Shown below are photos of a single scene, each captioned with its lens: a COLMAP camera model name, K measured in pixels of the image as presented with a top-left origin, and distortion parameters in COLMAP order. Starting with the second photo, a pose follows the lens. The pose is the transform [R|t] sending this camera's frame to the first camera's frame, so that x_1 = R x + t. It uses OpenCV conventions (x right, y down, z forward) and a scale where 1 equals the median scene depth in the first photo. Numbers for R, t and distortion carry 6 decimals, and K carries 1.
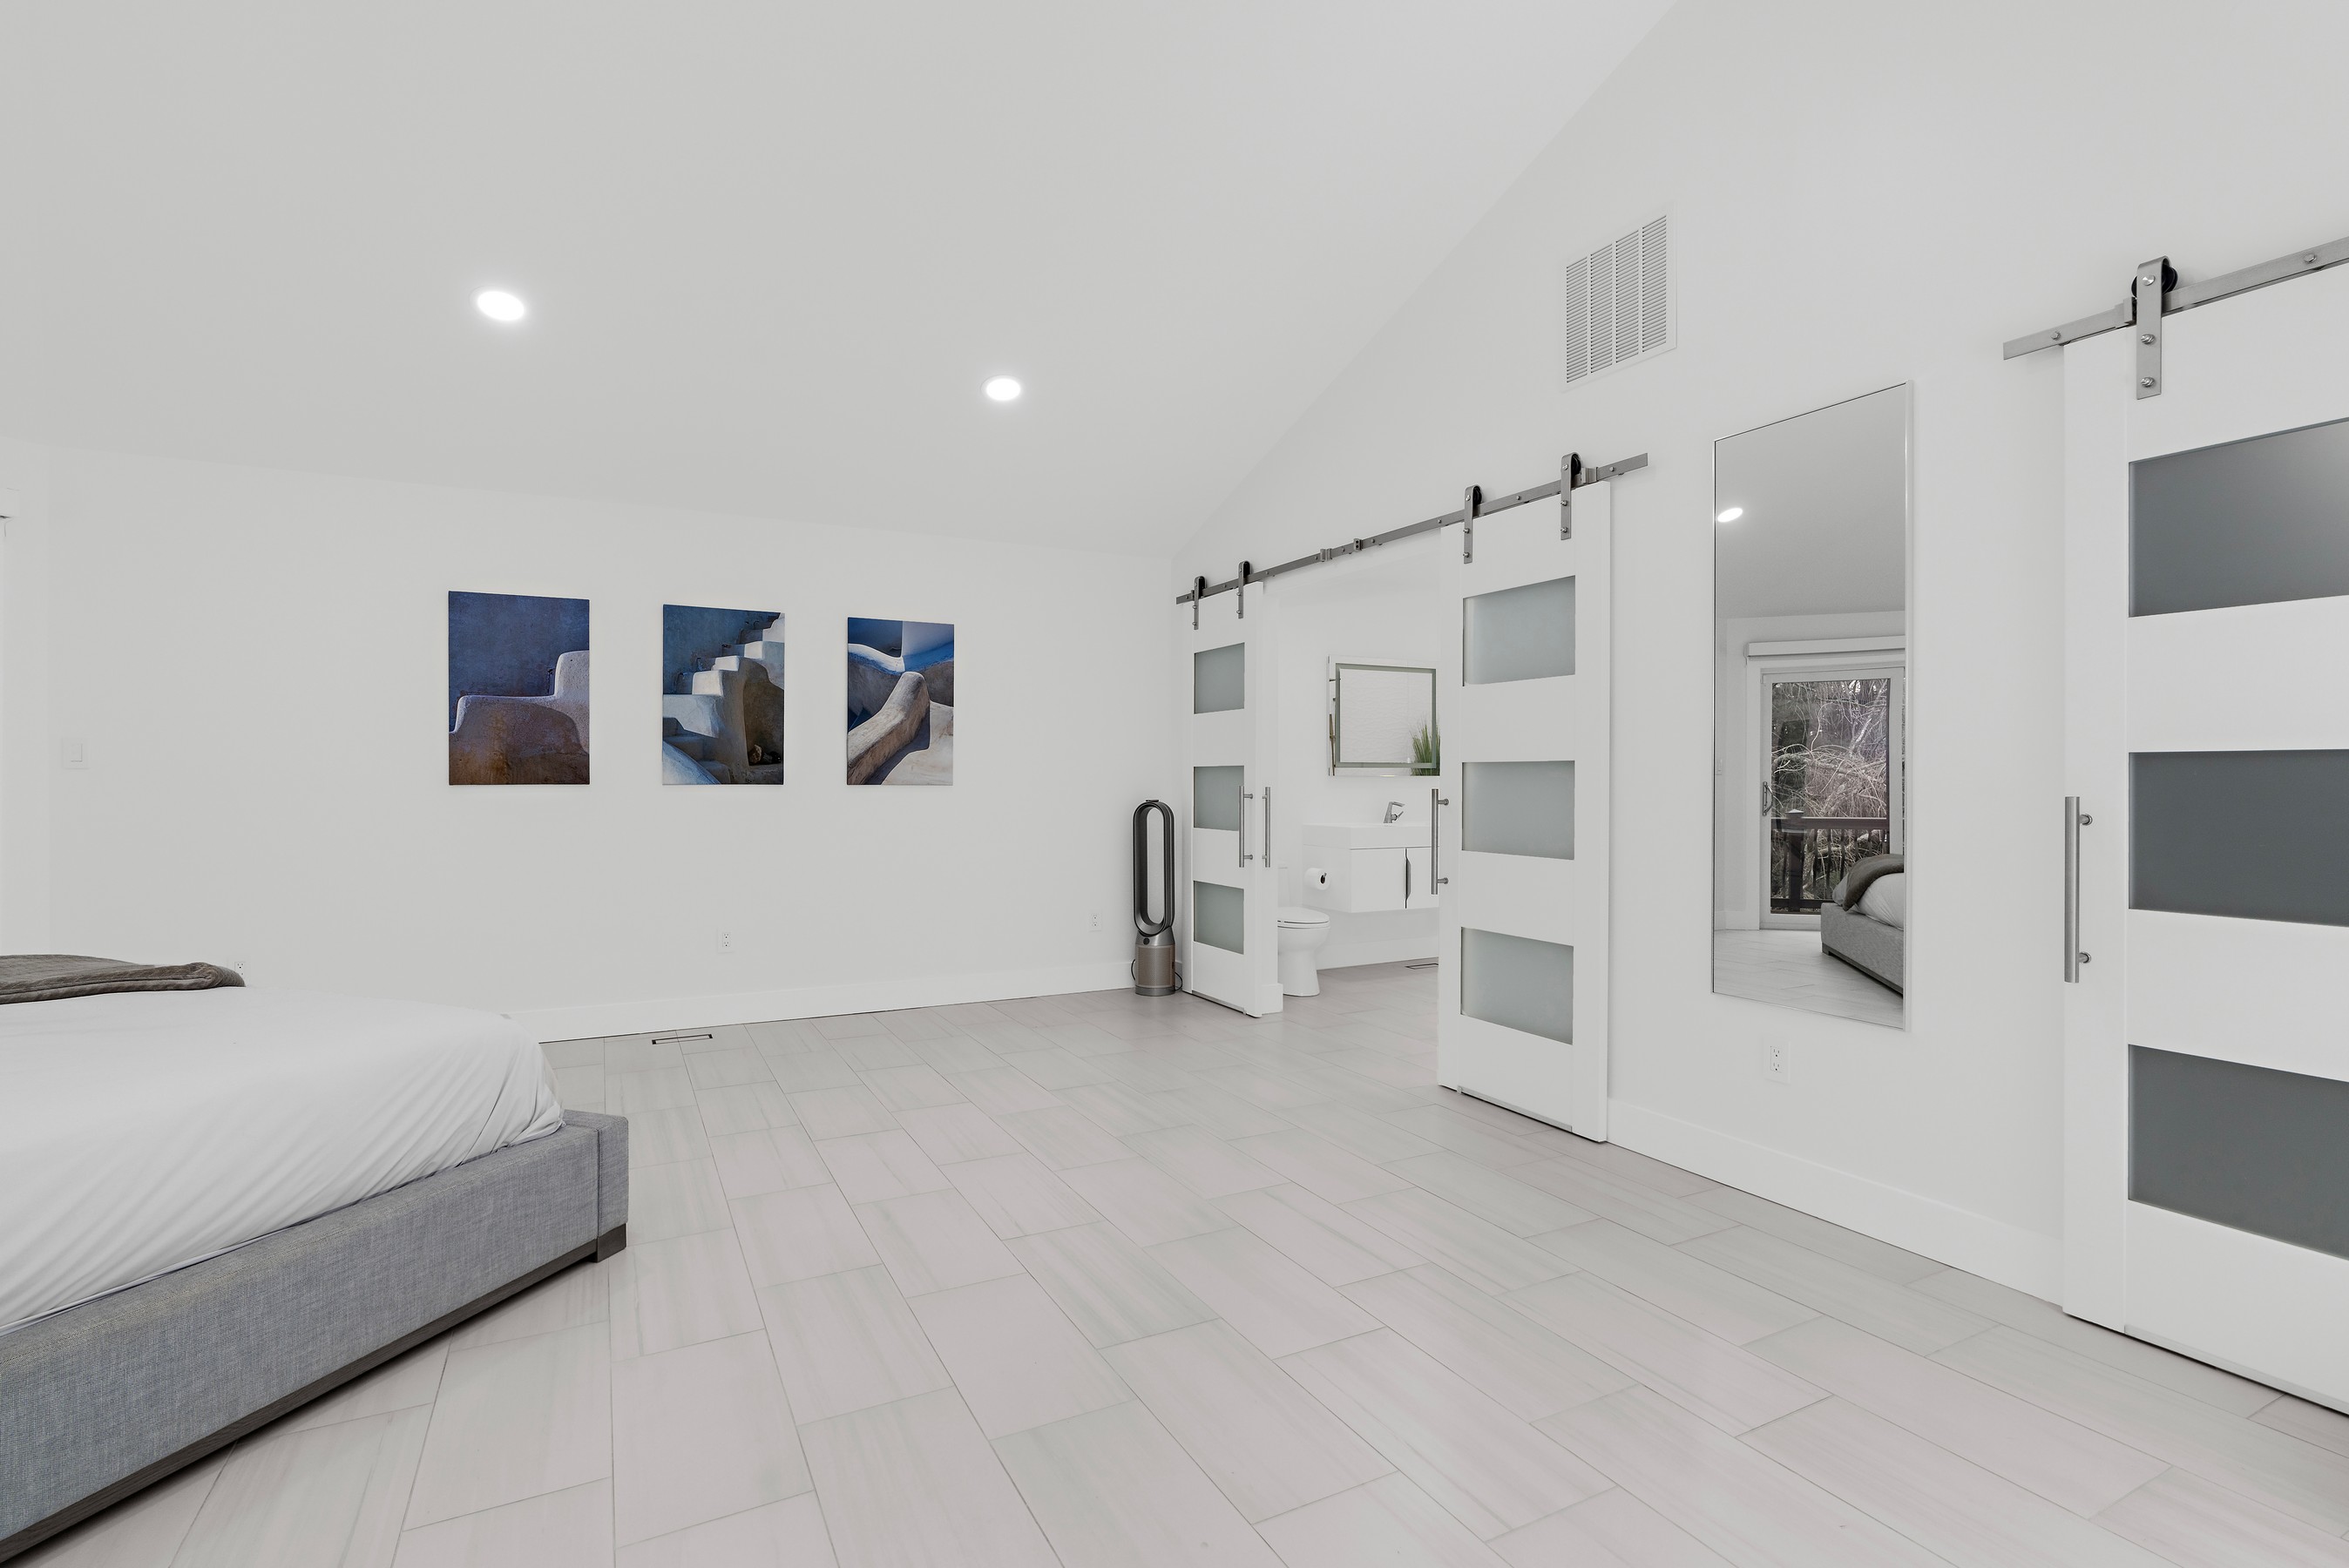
lens RADIAL K [[1074.4, 0, 1162.7], [0, 1074.4, 787.9], [0, 0, 1]] dist [-0.009647, 0.003519]
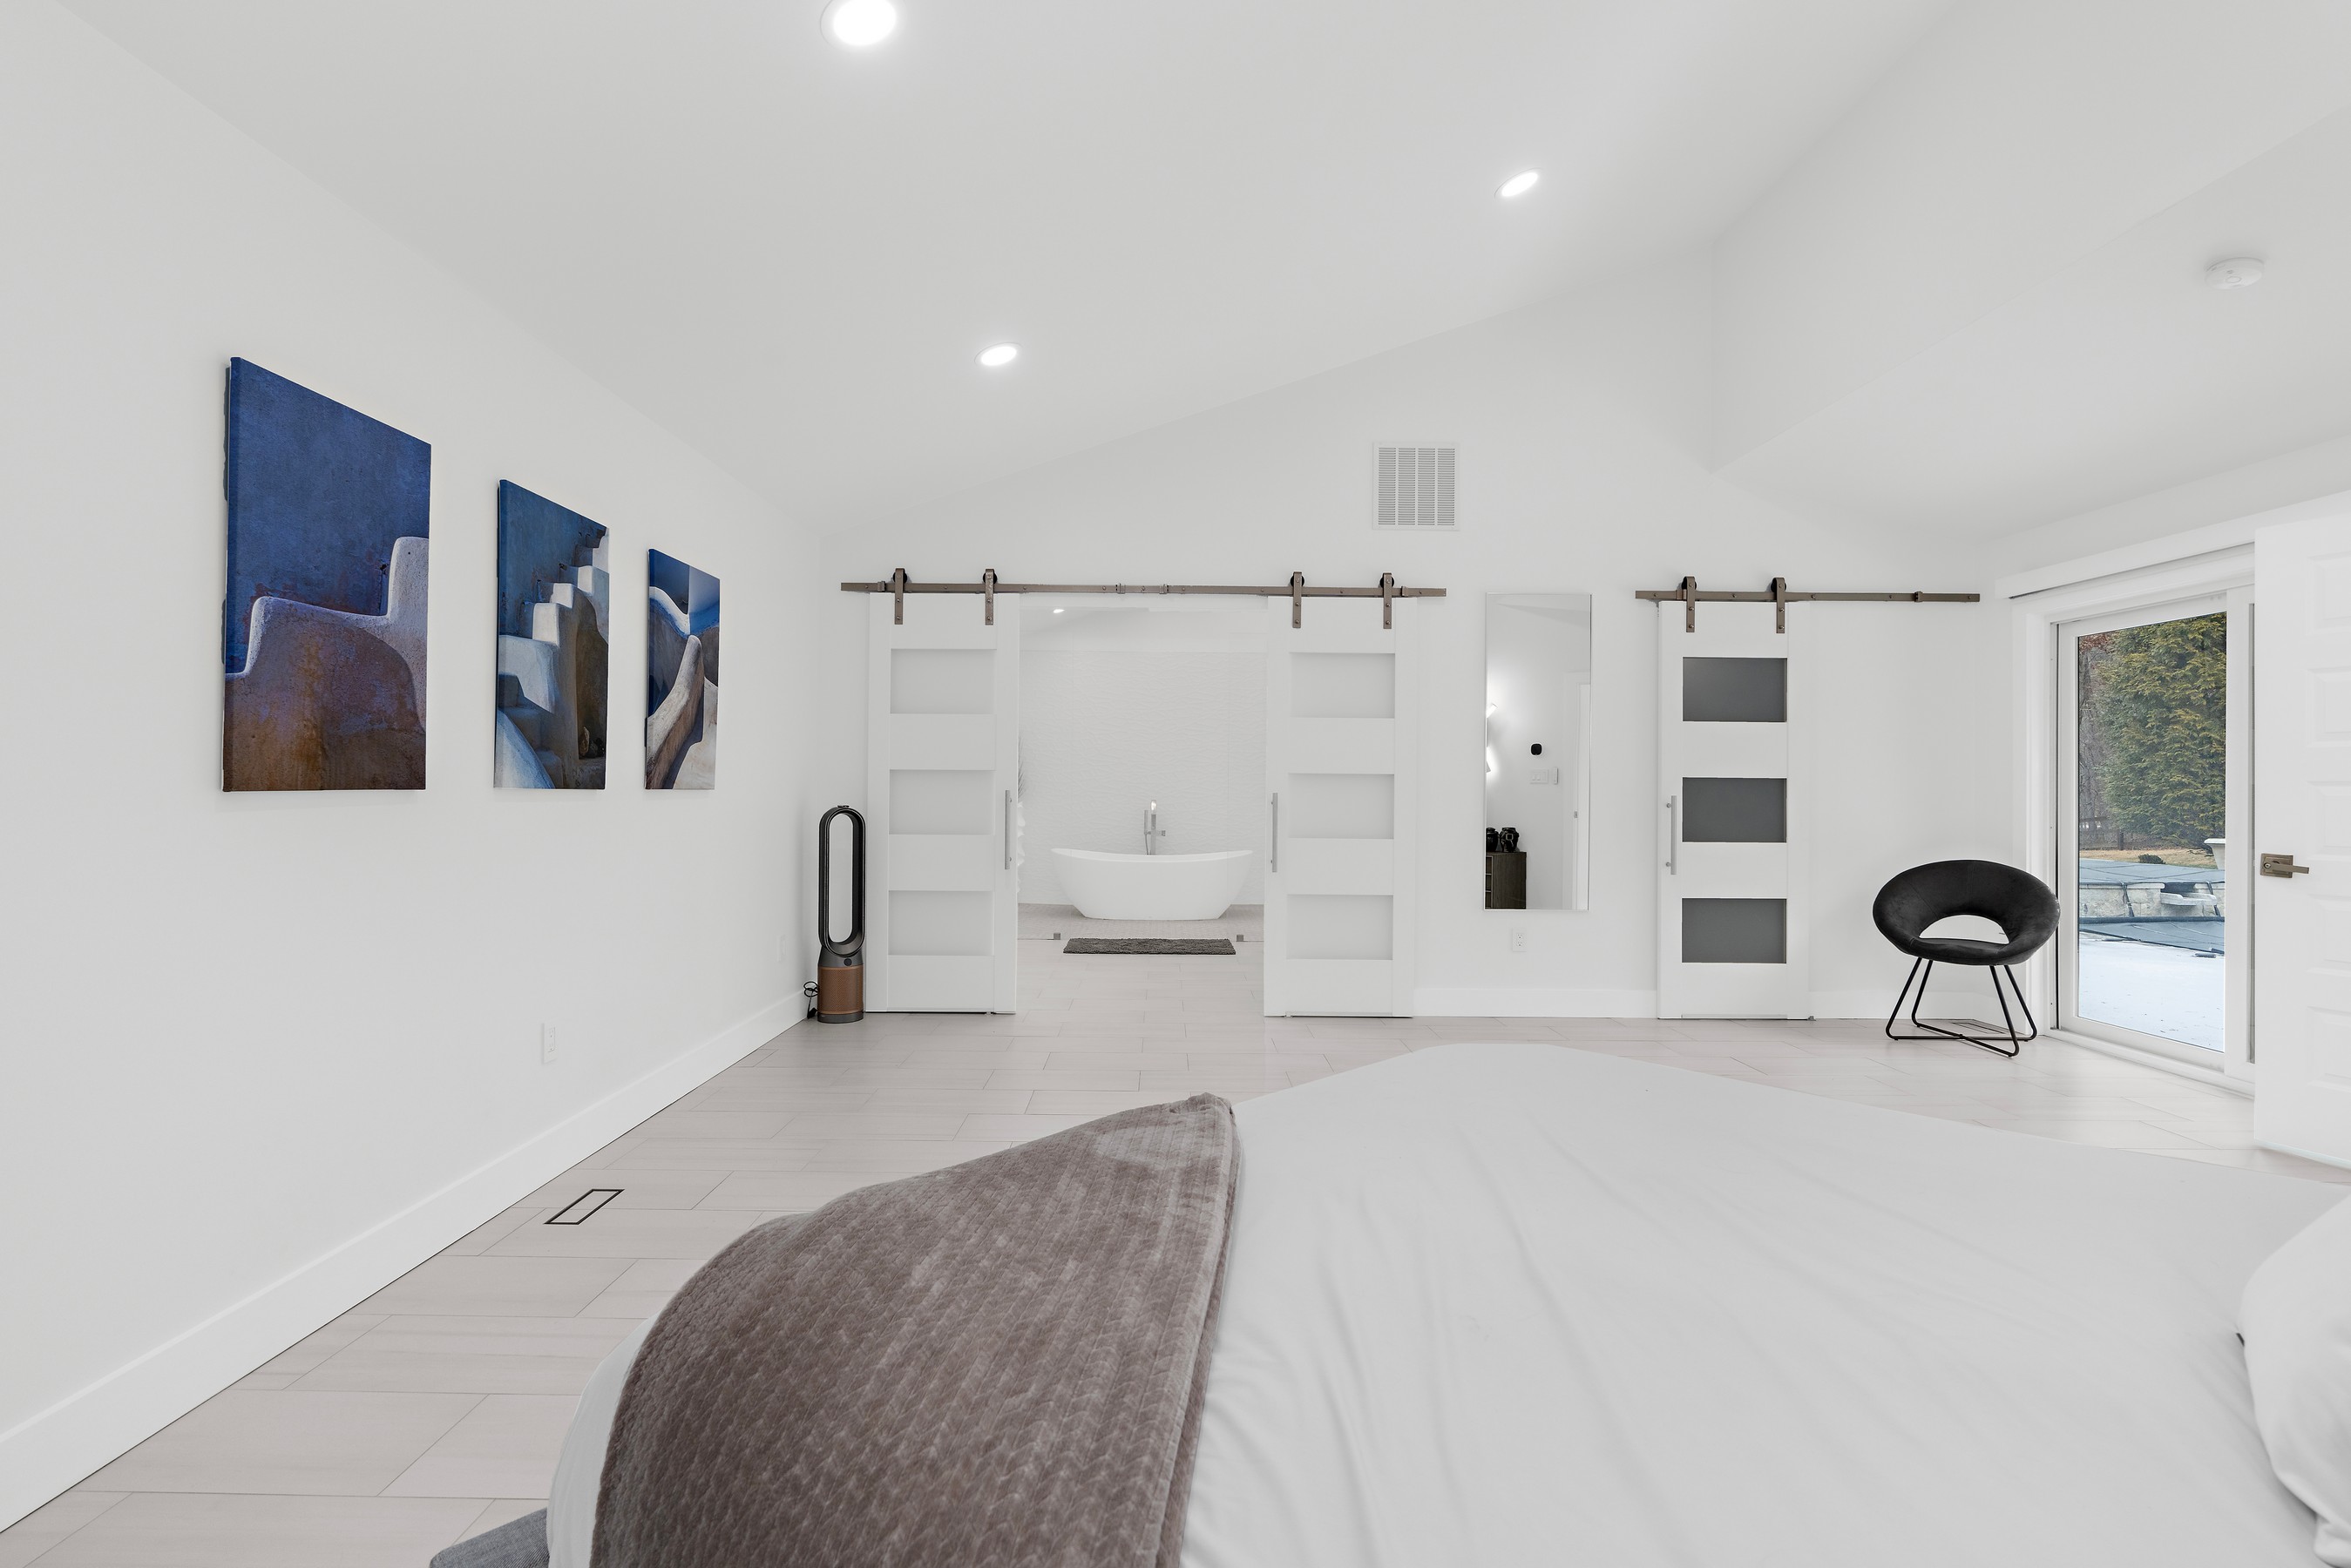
lens RADIAL K [[1075.2, 0, 1164.5], [0, 1075.2, 781.5], [0, 0, 1]] dist [-0.009647, 0.003519]
pose [[0.465673, 0.006000, 0.884937, -0.831712], [0.001159, 0.999972, -0.007390, -0.002958], [-0.884956, 0.004467, 0.465653, 0.424580]]
